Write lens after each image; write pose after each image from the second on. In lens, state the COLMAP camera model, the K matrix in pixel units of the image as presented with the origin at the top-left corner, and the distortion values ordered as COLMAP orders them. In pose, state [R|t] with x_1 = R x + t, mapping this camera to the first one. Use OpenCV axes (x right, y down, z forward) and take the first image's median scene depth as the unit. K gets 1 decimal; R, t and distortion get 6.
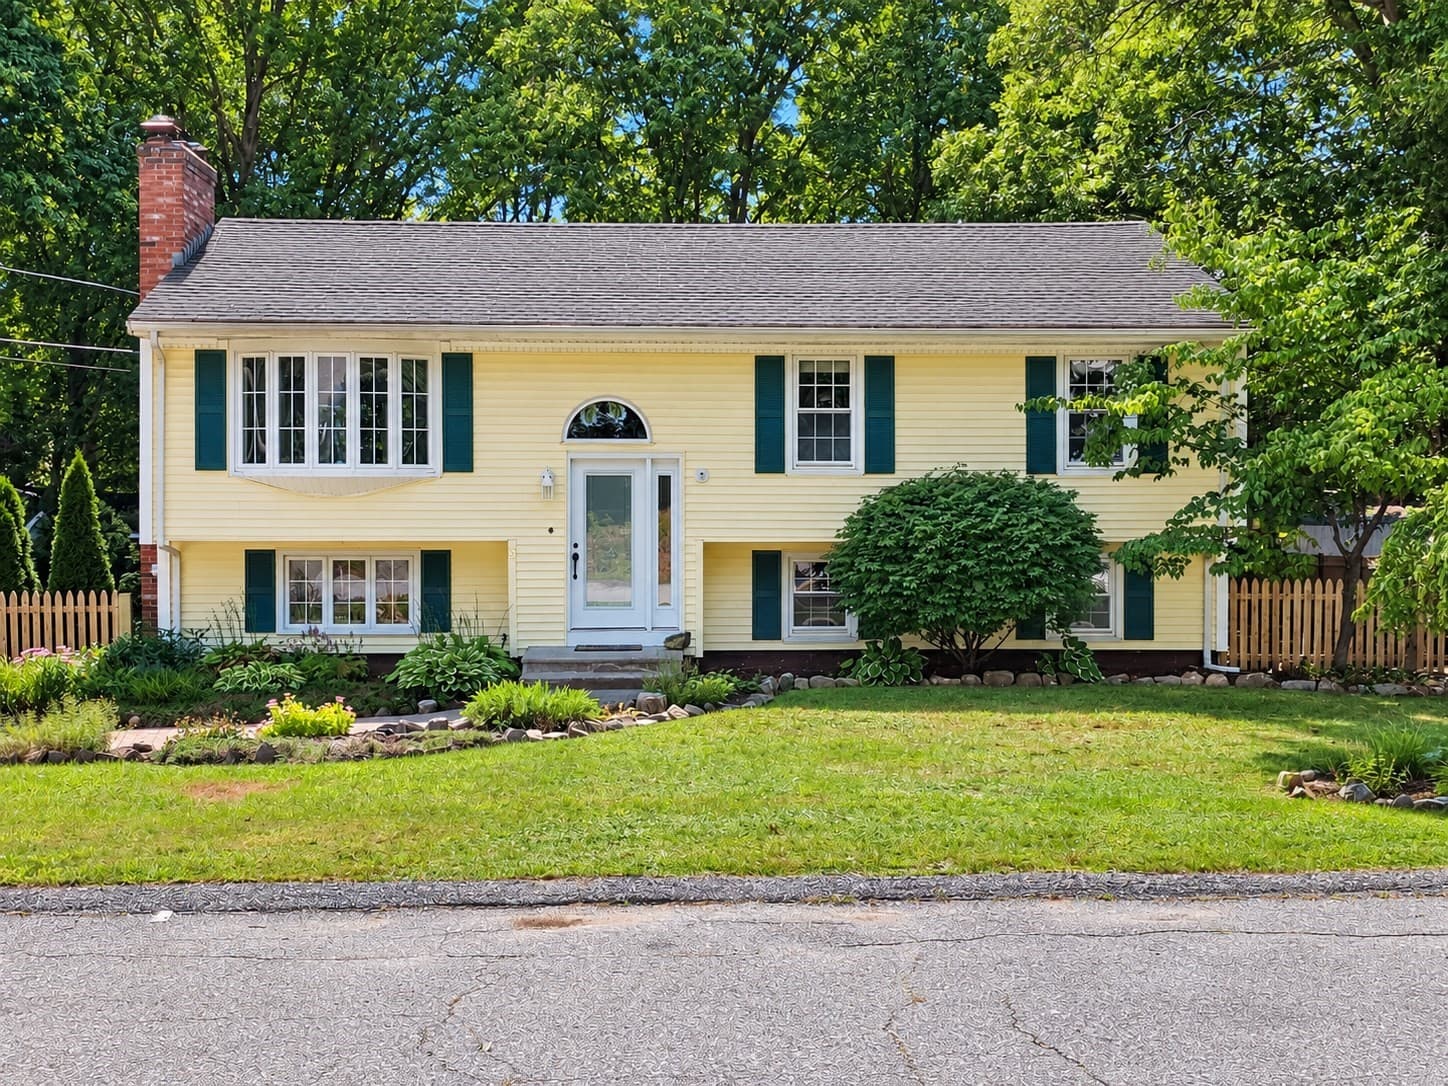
lens RADIAL K [[1229.4, 0, 724.0], [0, 1229.4, 543.0], [0, 0, 1]] dist [0.077794, -0.006710]
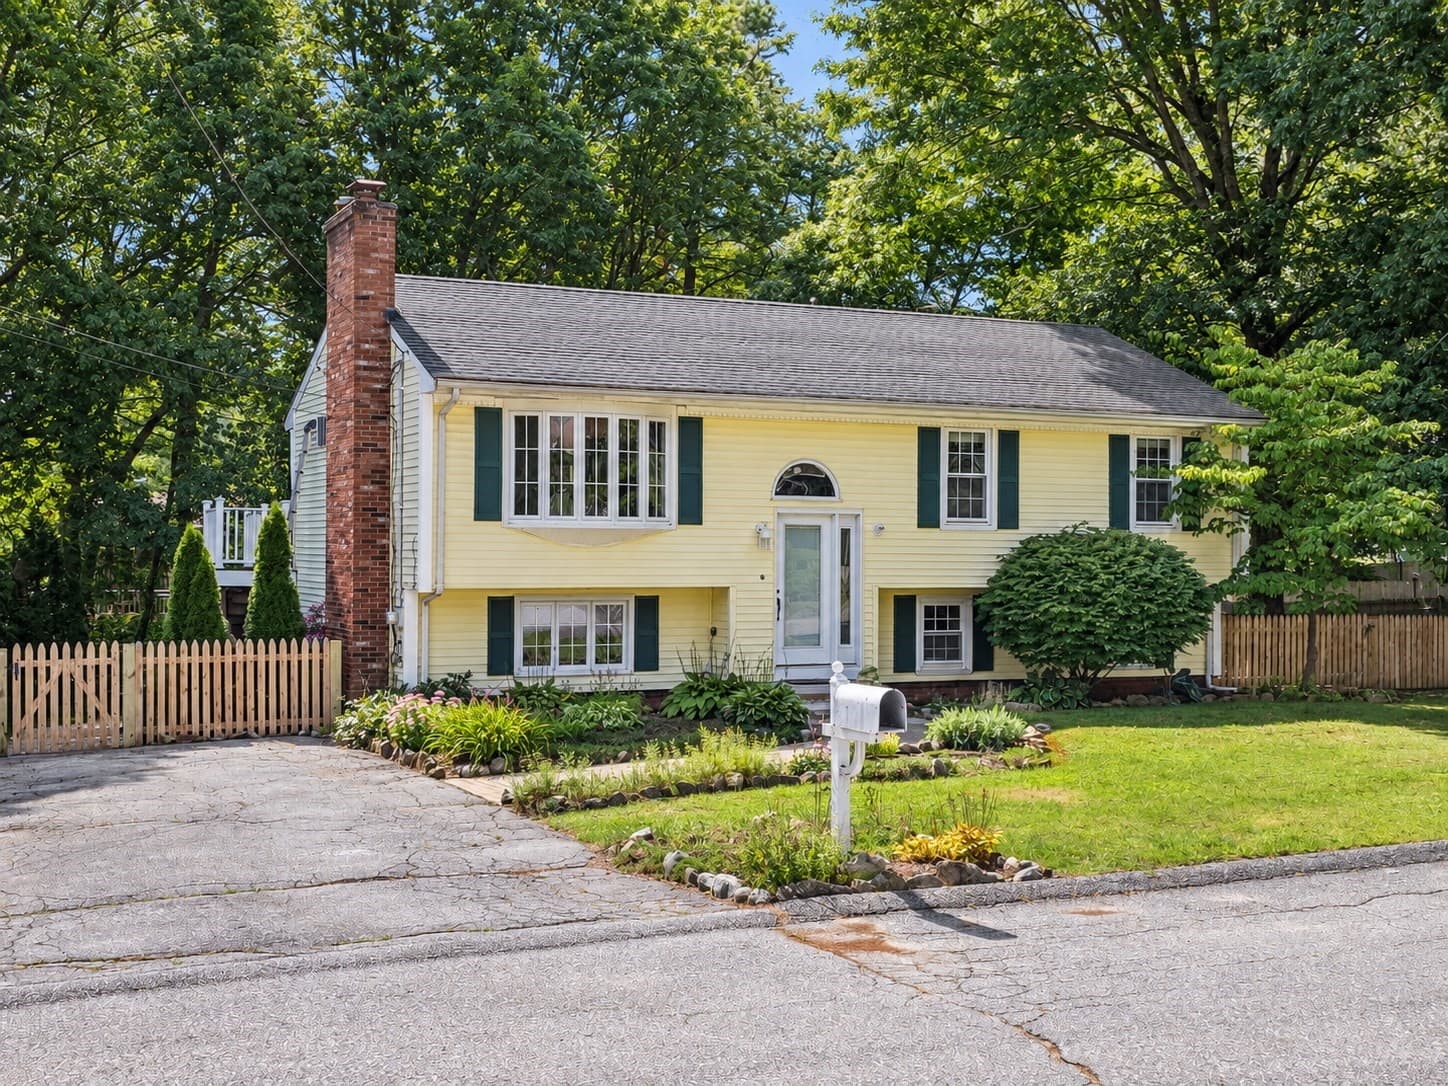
lens RADIAL K [[1229.4, 0, 724.0], [0, 1229.4, 543.0], [0, 0, 1]] dist [0.077794, -0.006710]
pose [[0.959224, 0.007559, 0.282545, -0.483185], [0.002813, 0.999338, -0.036284, -0.001353], [-0.282633, 0.035599, 0.958567, -0.056461]]
